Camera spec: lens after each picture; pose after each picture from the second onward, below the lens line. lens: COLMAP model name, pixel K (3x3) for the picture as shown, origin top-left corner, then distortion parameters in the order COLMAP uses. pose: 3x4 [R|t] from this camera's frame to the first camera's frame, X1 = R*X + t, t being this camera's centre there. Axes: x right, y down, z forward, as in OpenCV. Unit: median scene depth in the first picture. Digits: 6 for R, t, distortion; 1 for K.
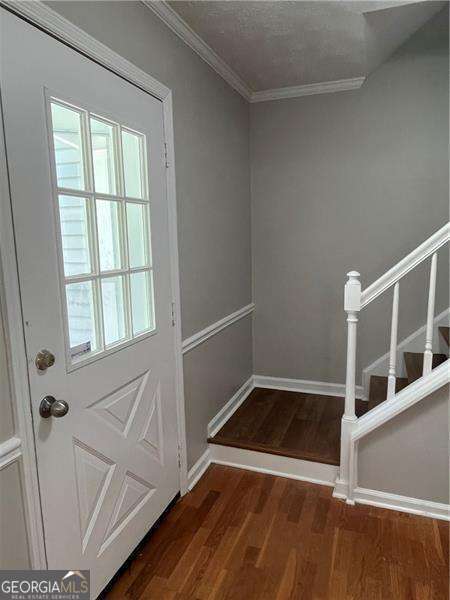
lens RADIAL K [[412.7, 0, 225.0], [0, 412.7, 300.0], [0, 0, 1]] dist [-0.001686, -0.000349]
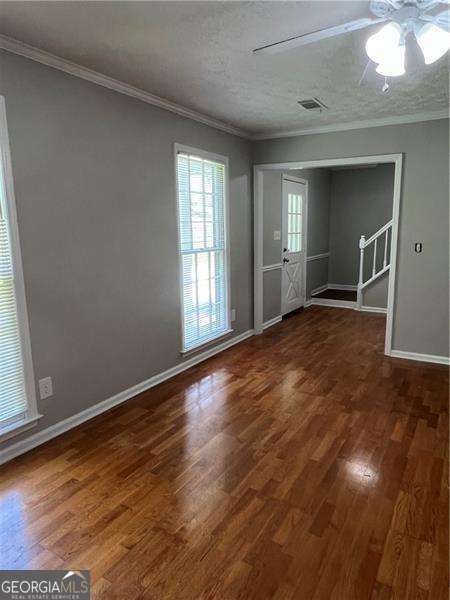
lens RADIAL K [[411.0, 0, 225.0], [0, 411.0, 300.0], [0, 0, 1]] dist [0.000004, 0.000051]
pose [[0.983433, 0.052531, -0.173496, -0.171797], [-0.046374, 0.998149, 0.039357, 0.362784], [0.175242, -0.030660, 0.984048, -2.412598]]
